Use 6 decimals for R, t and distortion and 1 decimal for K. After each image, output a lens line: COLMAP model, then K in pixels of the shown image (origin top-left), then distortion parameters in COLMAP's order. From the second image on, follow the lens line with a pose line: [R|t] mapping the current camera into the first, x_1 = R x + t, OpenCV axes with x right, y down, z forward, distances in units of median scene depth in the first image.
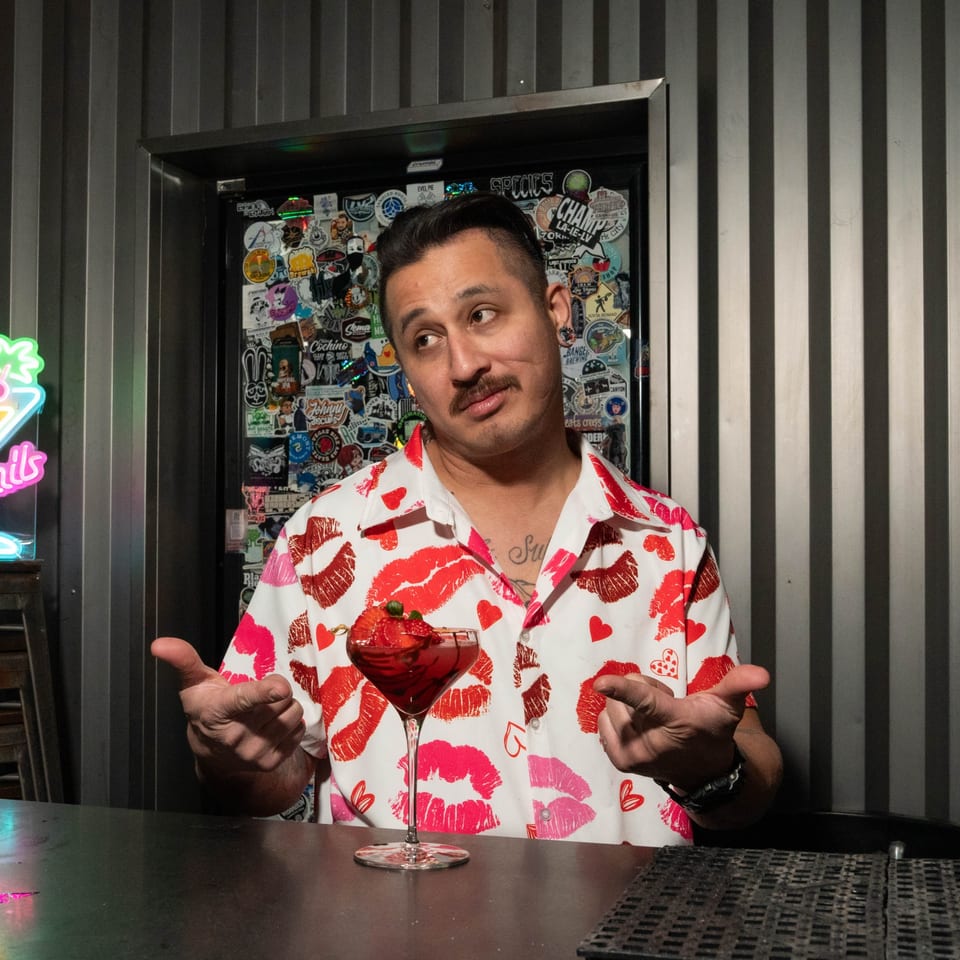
lens RADIAL K [[3292.9, 0, 479.9], [0, 3292.9, 479.8], [0, 0, 1]] dist [-0.887612, 0.000000]
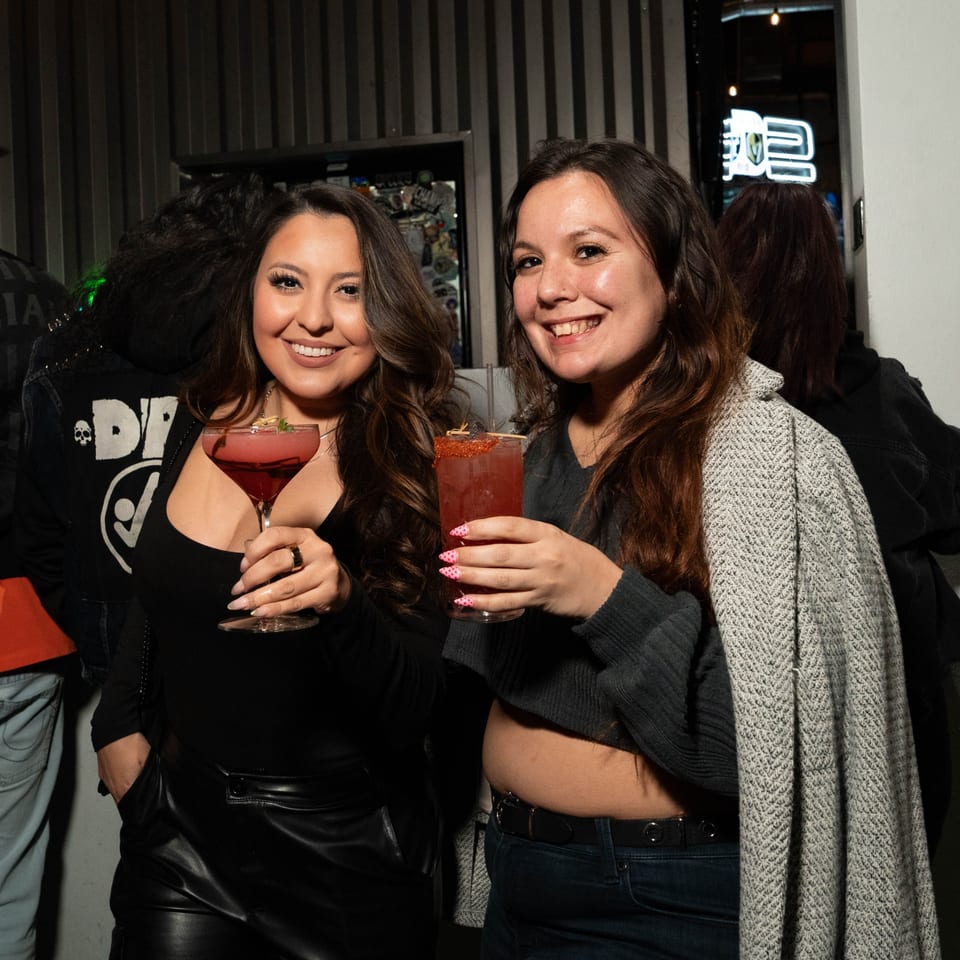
lens RADIAL K [[3292.9, 0, 480.2], [0, 3292.9, 480.0], [0, 0, 1]] dist [-0.887612, 0.000000]
pose [[0.997902, -0.044954, 0.046589, -0.031161], [0.042279, 0.997485, 0.056893, -0.027158], [-0.049030, -0.054804, 0.997293, -0.797680]]
